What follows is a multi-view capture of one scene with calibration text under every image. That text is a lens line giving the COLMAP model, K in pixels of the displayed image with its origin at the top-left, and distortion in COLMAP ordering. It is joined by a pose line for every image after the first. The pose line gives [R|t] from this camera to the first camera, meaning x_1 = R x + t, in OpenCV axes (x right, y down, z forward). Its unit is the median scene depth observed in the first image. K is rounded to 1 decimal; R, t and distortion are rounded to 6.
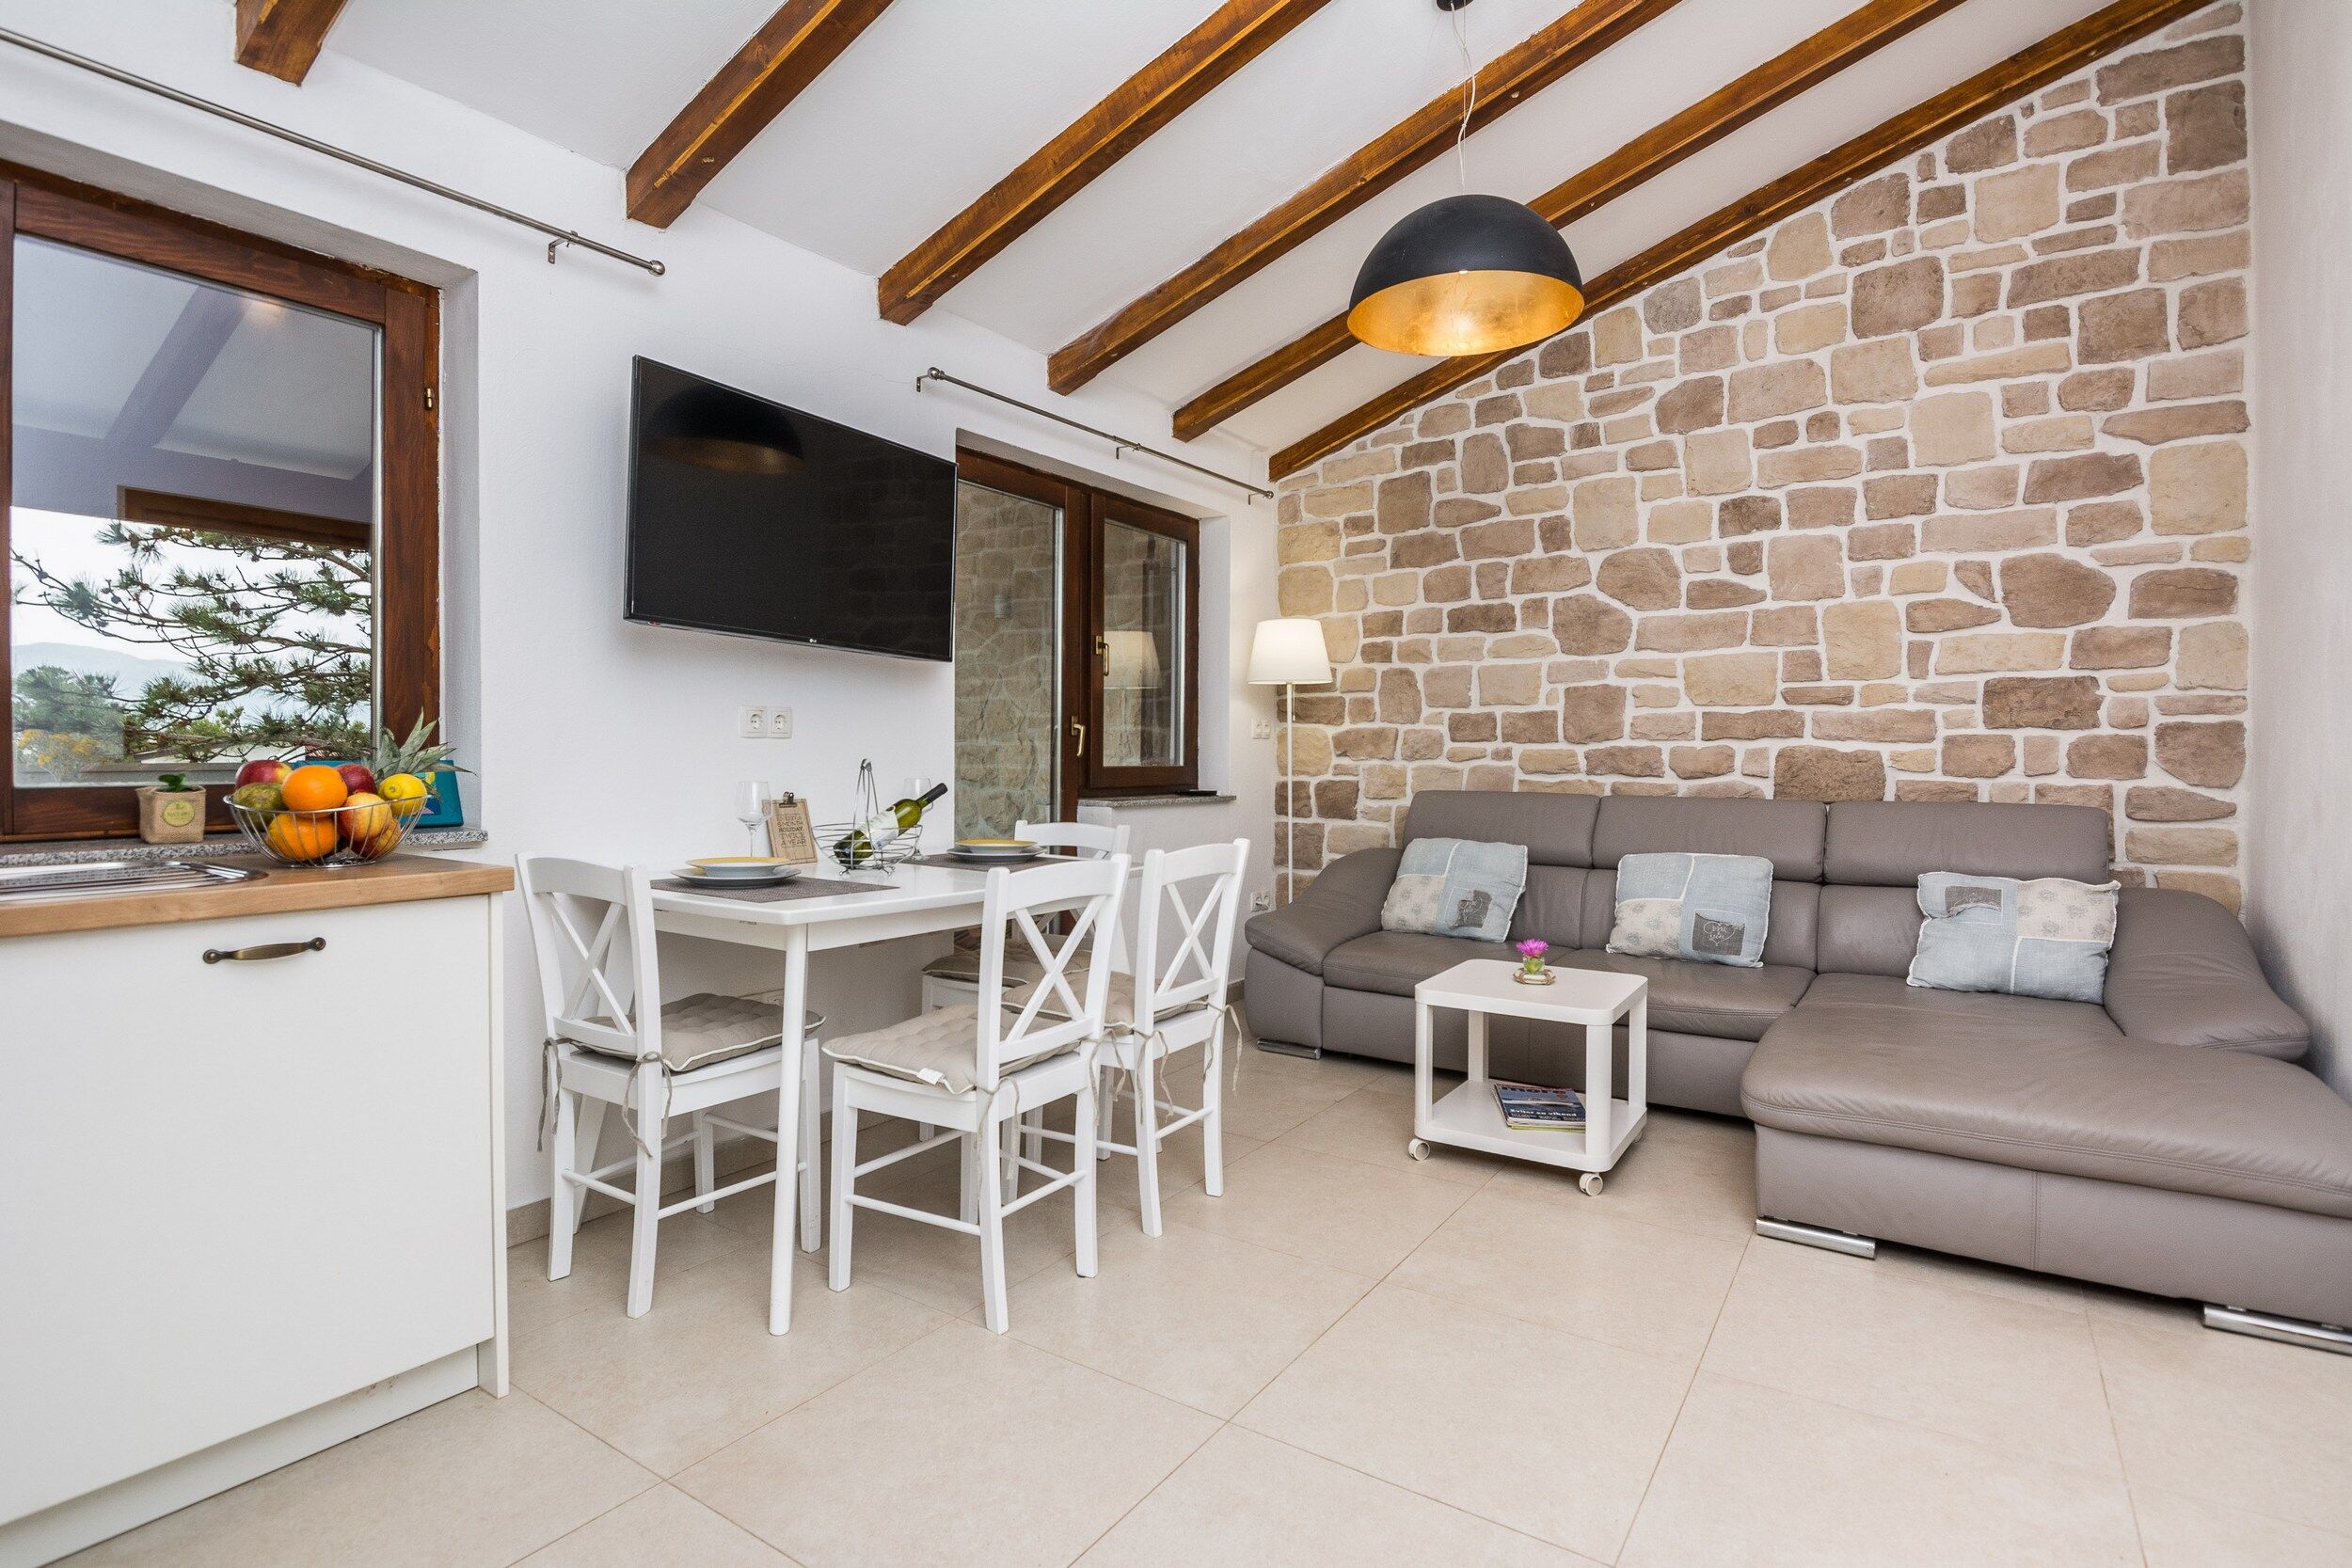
lens RADIAL K [[1098.2, 0, 1202.5], [0, 1098.2, 796.7], [0, 0, 1]] dist [-0.022388, -0.000737]
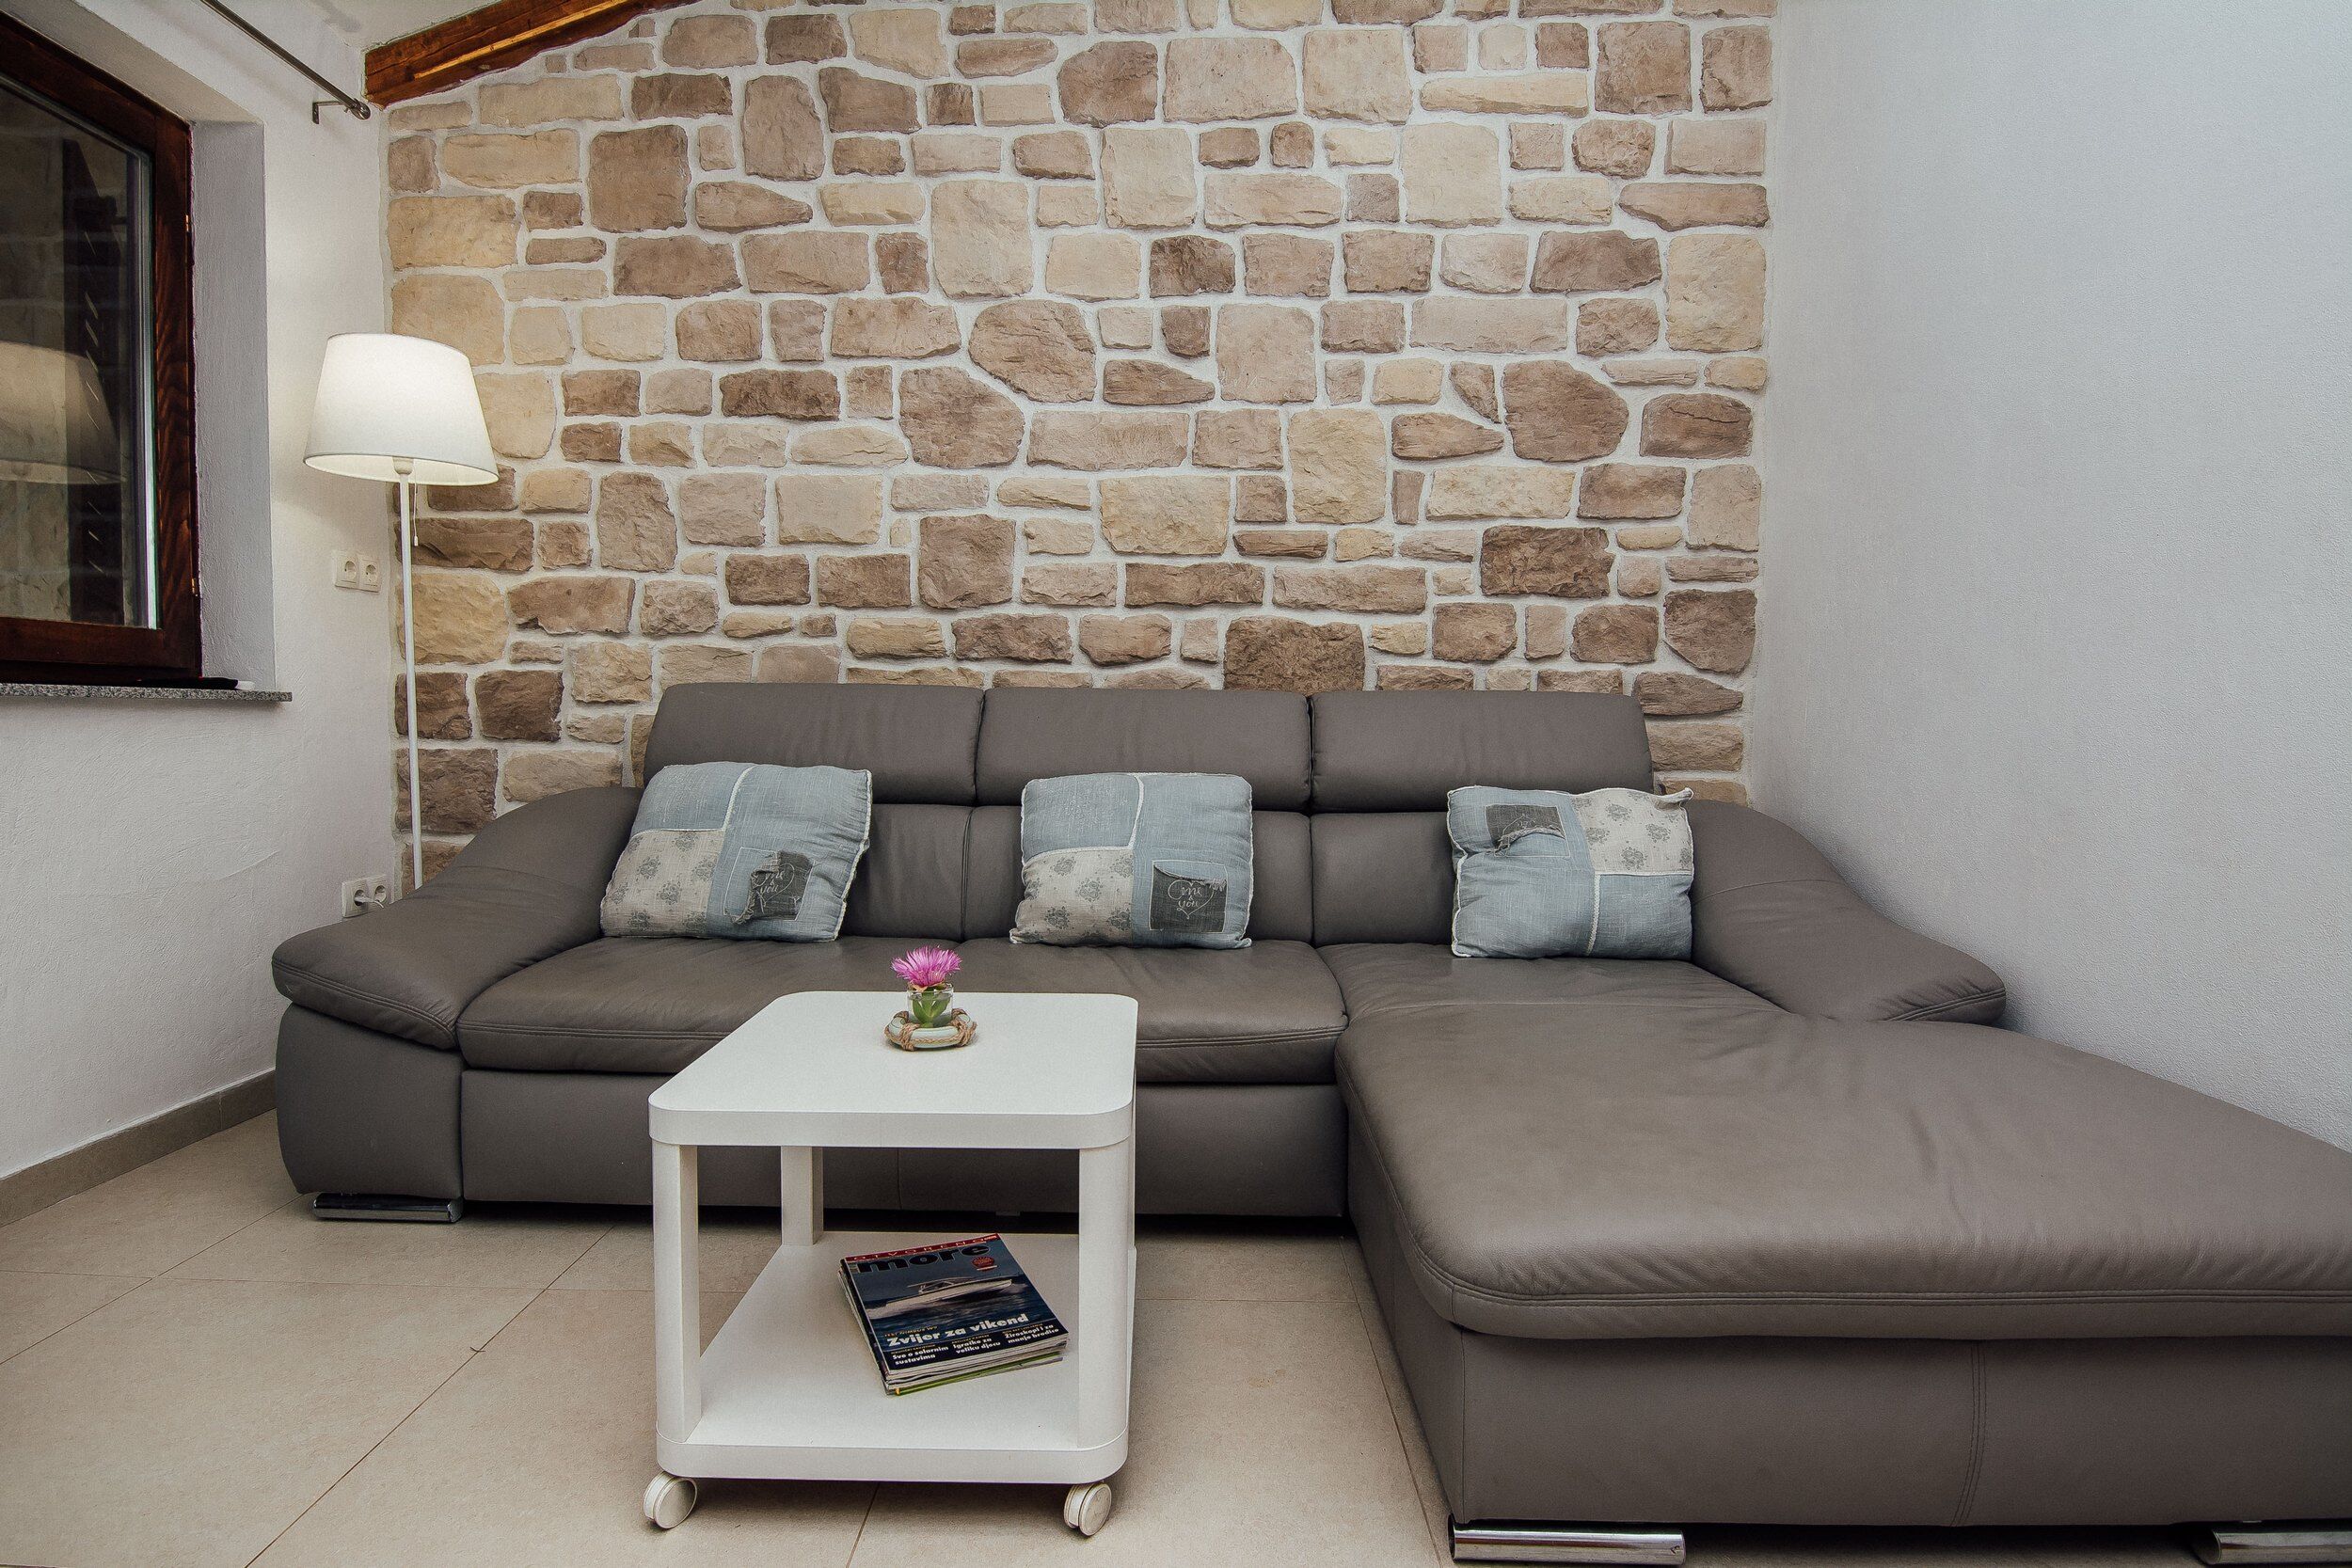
lens RADIAL K [[1180.3, 0, 1176.0], [0, 1180.3, 784.0], [0, 0, 1]] dist [-0.000500, -0.022383]
pose [[0.836104, -0.023468, 0.548068, 0.094445], [0.011842, 0.999624, 0.024739, 0.040716], [-0.548443, -0.014194, 0.836068, 0.413153]]
